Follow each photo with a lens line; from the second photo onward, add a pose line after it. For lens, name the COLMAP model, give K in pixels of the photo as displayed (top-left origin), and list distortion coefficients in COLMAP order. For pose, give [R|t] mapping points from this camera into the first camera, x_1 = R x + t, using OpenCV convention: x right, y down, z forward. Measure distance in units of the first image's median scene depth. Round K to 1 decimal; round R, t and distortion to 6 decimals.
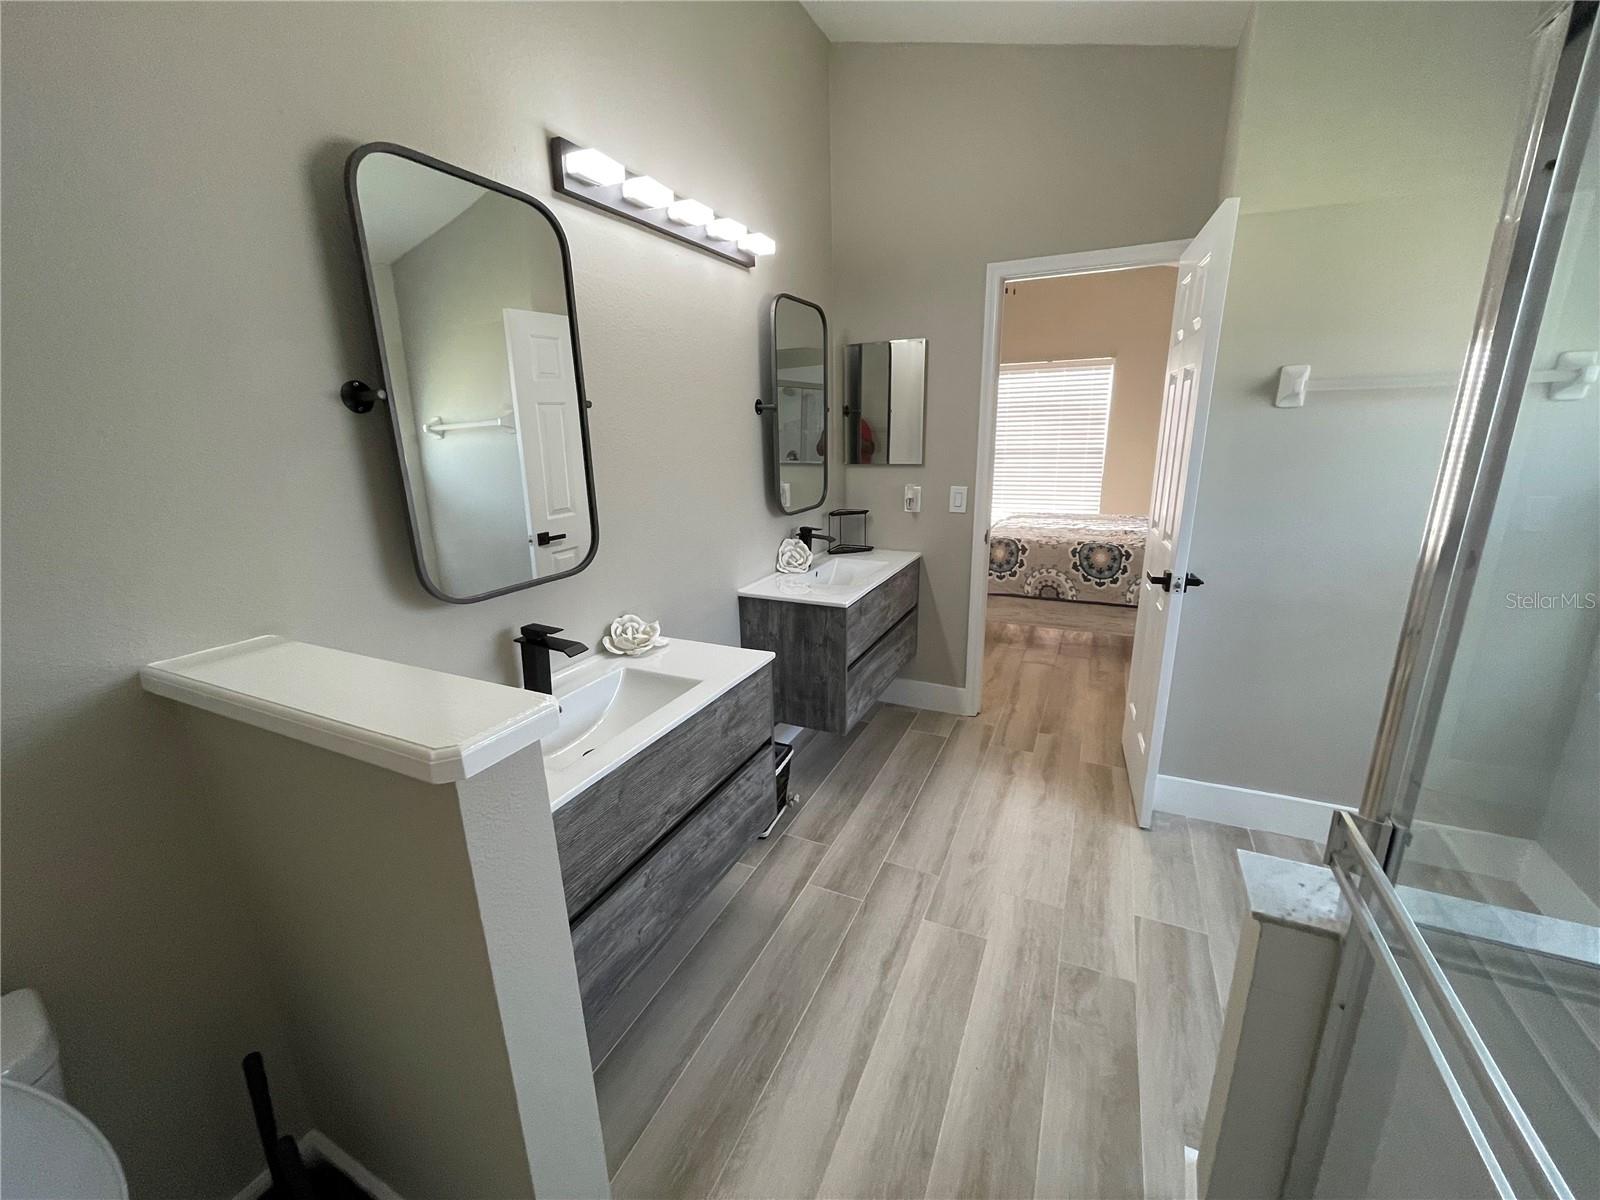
lens RADIAL K [[644.8, 0, 796.1], [0, 644.8, 607.4], [0, 0, 1]] dist [-0.001709, -0.000287]
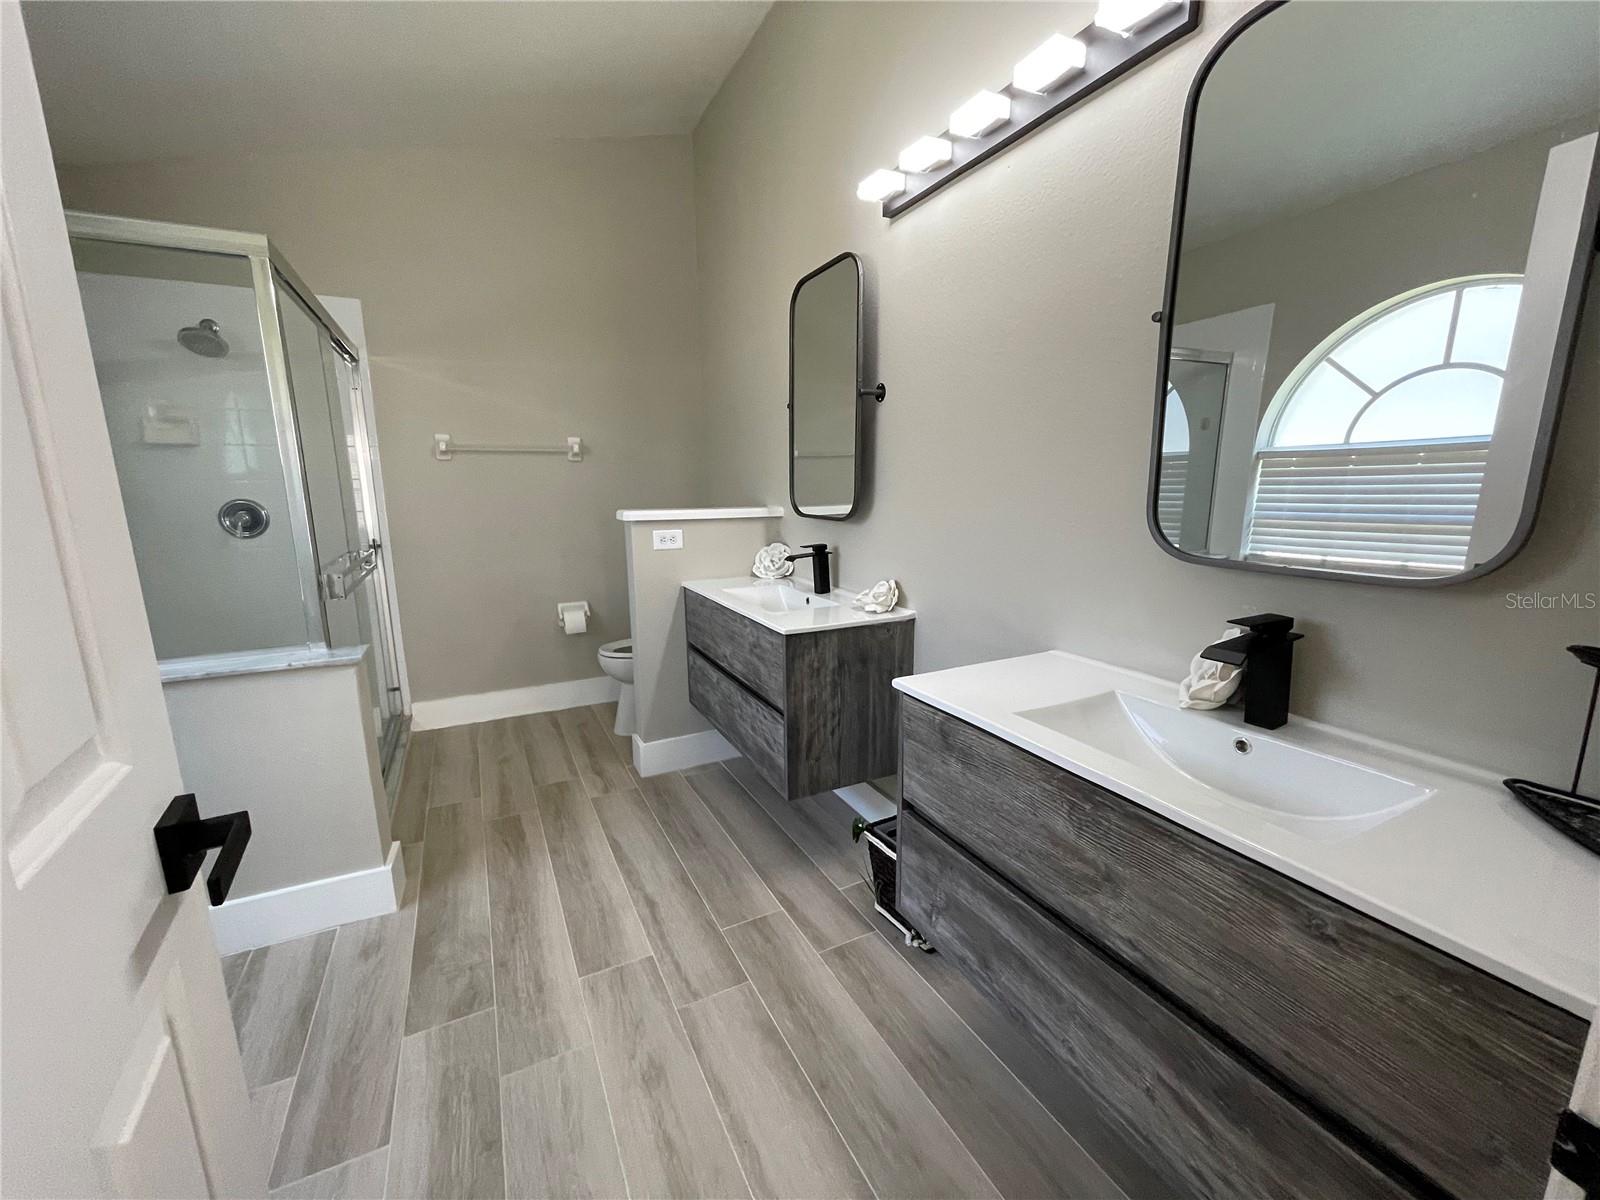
lens RADIAL K [[644.8, 0, 796.1], [0, 644.8, 607.4], [0, 0, 1]] dist [-0.001709, -0.000287]
pose [[-0.610507, 0.180138, -0.771253, 0.678075], [-0.190949, 0.911589, 0.364066, -0.308385], [0.768648, 0.369535, -0.522135, 1.449113]]
